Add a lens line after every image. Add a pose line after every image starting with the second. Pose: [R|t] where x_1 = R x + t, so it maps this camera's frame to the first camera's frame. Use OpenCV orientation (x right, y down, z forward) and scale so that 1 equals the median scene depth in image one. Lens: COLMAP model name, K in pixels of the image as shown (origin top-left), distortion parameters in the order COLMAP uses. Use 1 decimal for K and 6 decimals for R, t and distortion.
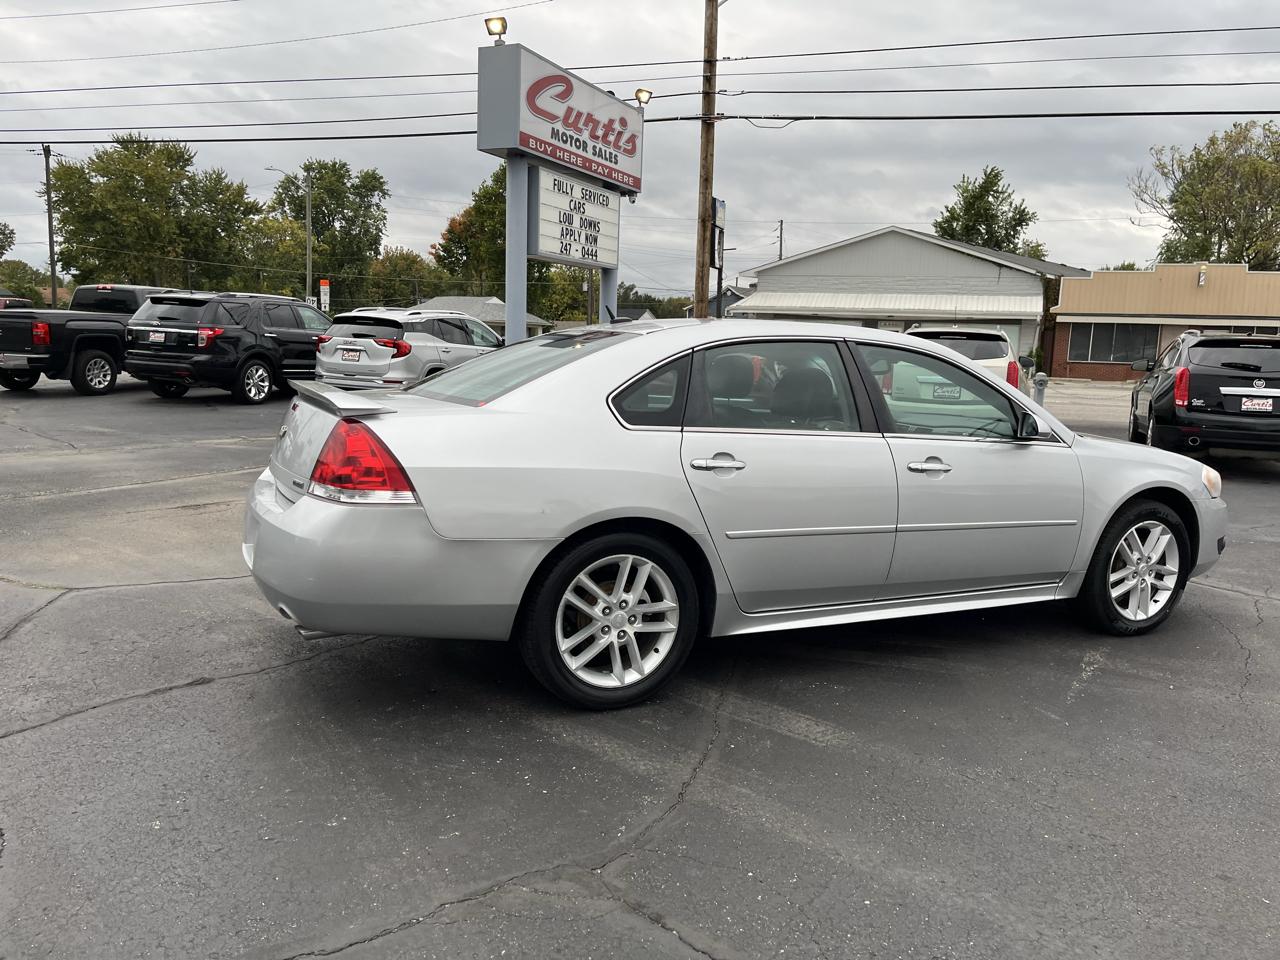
lens RADIAL K [[981.5, 0, 654.1], [0, 981.5, 472.0], [0, 0, 1]] dist [0.064212, -0.085581]
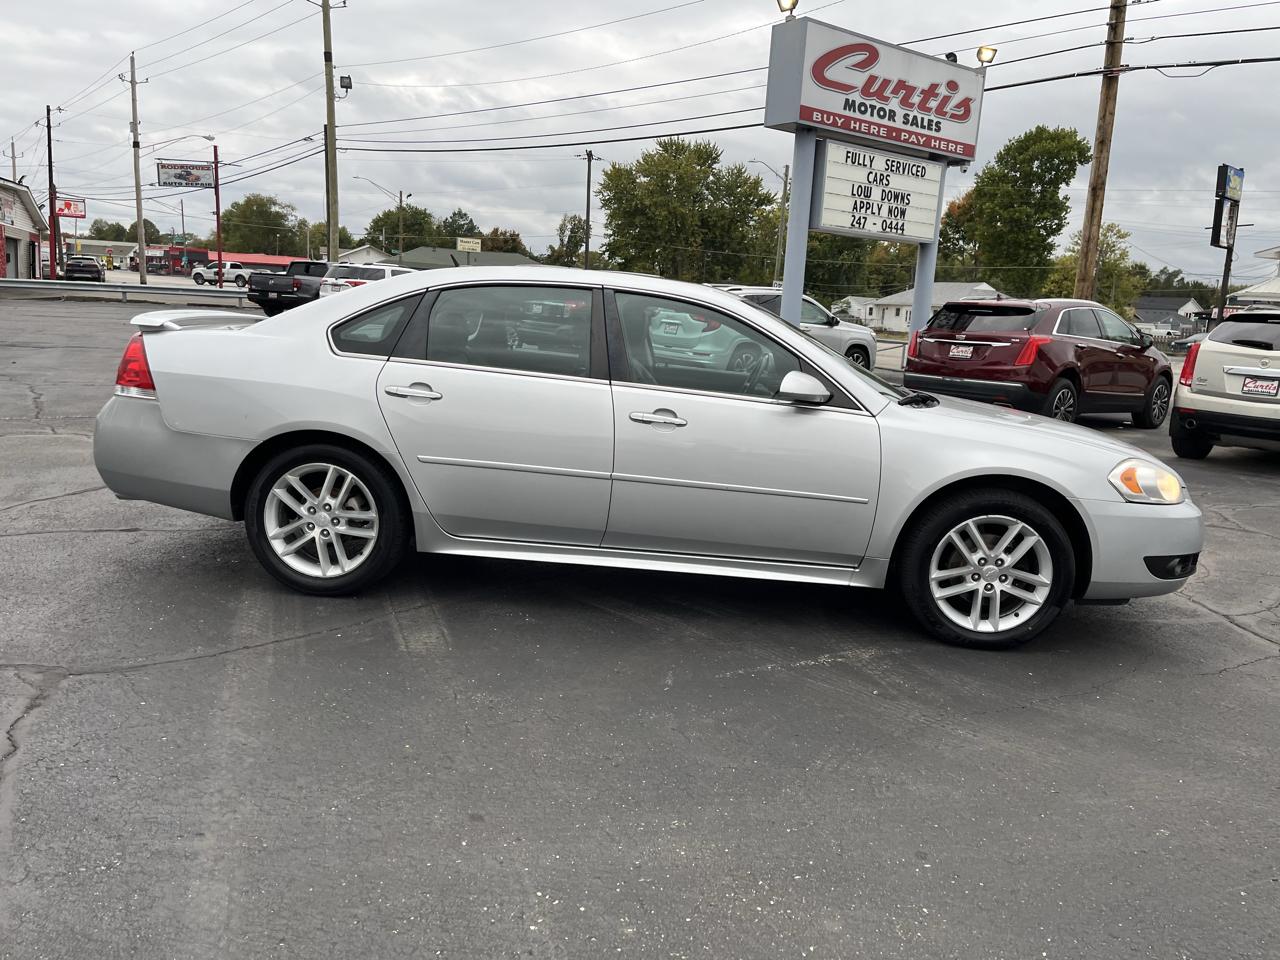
lens RADIAL K [[980.8, 0, 647.7], [0, 980.8, 475.5], [0, 0, 1]] dist [0.060557, -0.065329]
pose [[0.866568, 0.104204, -0.488058, 0.228917], [-0.096761, 0.994482, 0.040524, 0.003712], [0.489588, 0.012108, 0.871870, 0.045254]]
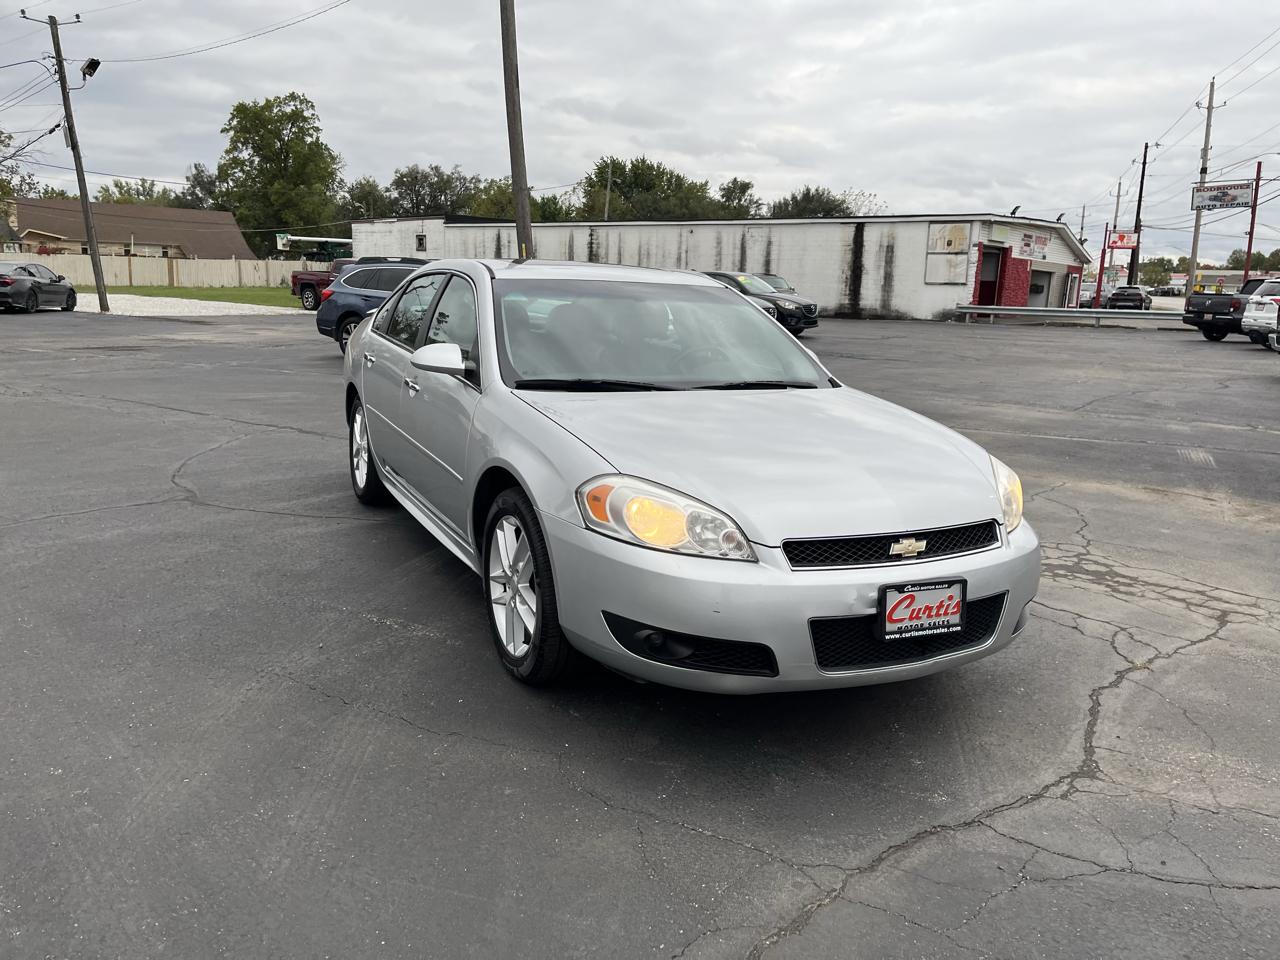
lens RADIAL K [[970.1, 0, 640.0], [0, 970.1, 480.0], [0, 0, 1]] dist [0.069194, -0.087907]
pose [[-0.001354, 0.168567, -0.985689, 0.418162], [-0.166503, 0.971893, 0.166436, -0.038182], [0.986040, 0.164346, 0.026751, 0.377988]]
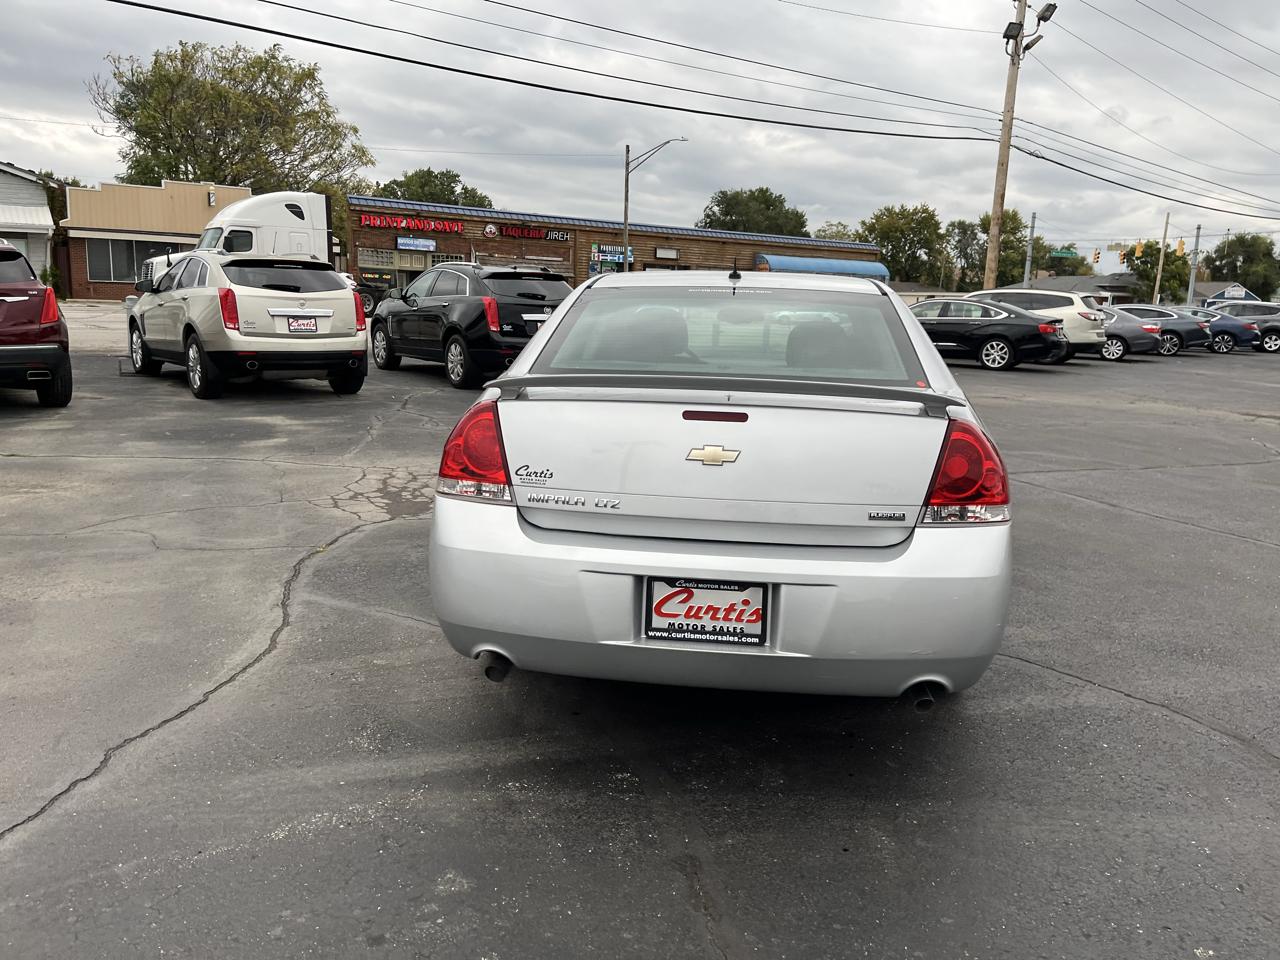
lens RADIAL K [[975.2, 0, 665.6], [0, 975.2, 471.8], [0, 0, 1]] dist [0.069456, -0.093999]
pose [[0.528276, -0.167210, 0.832445, -0.266155], [0.096732, 0.985886, 0.136645, -0.034519], [-0.843545, 0.008338, 0.536994, 0.189769]]
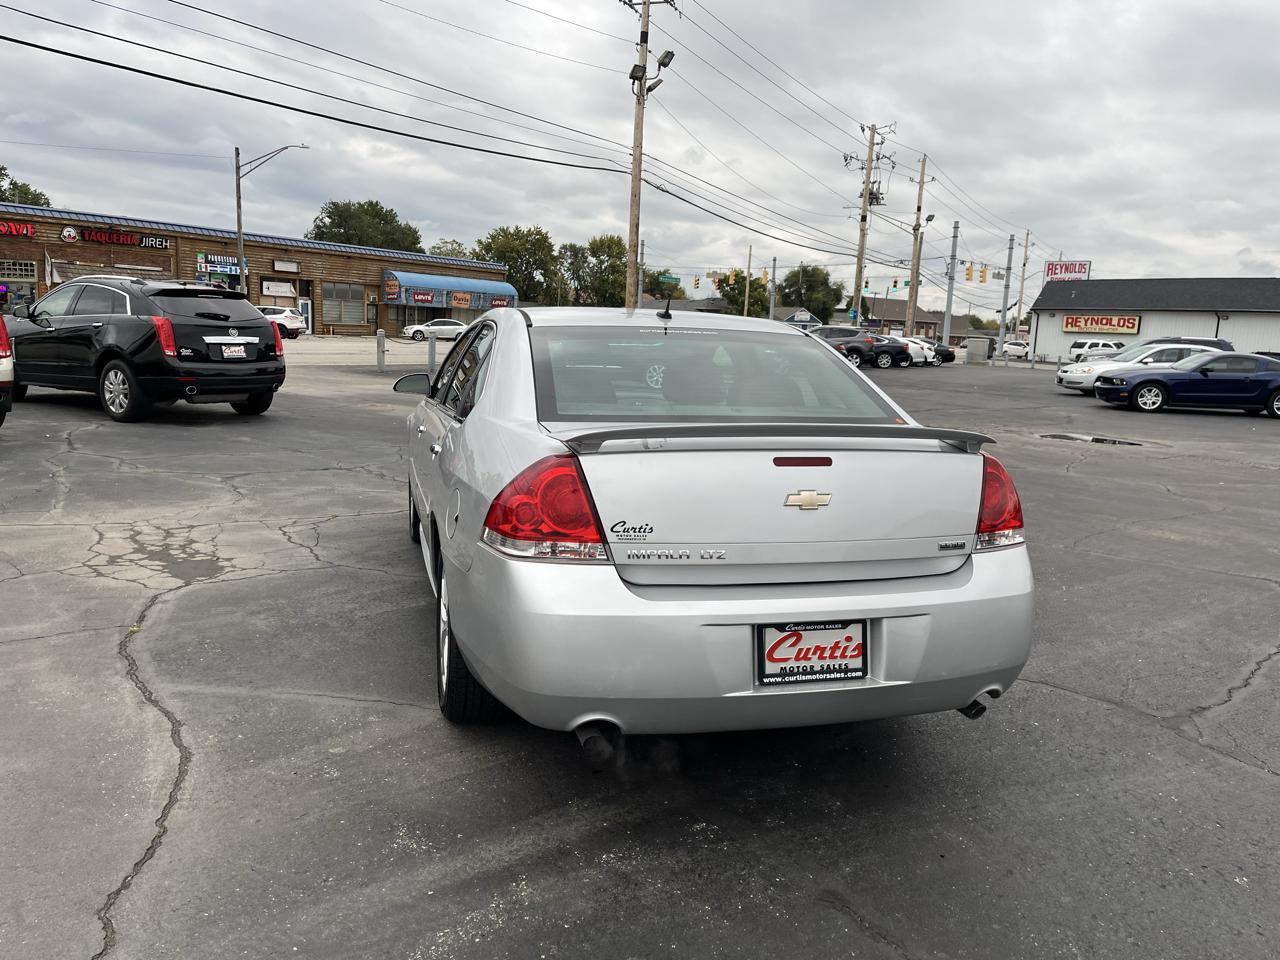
lens RADIAL K [[971.4, 0, 669.5], [0, 971.4, 477.6], [0, 0, 1]] dist [0.058158, -0.075055]
pose [[0.168423, -0.176855, 0.969720, -0.295332], [0.093457, 0.982206, 0.162900, -0.049321], [-0.981274, 0.063190, 0.181955, 0.273674]]
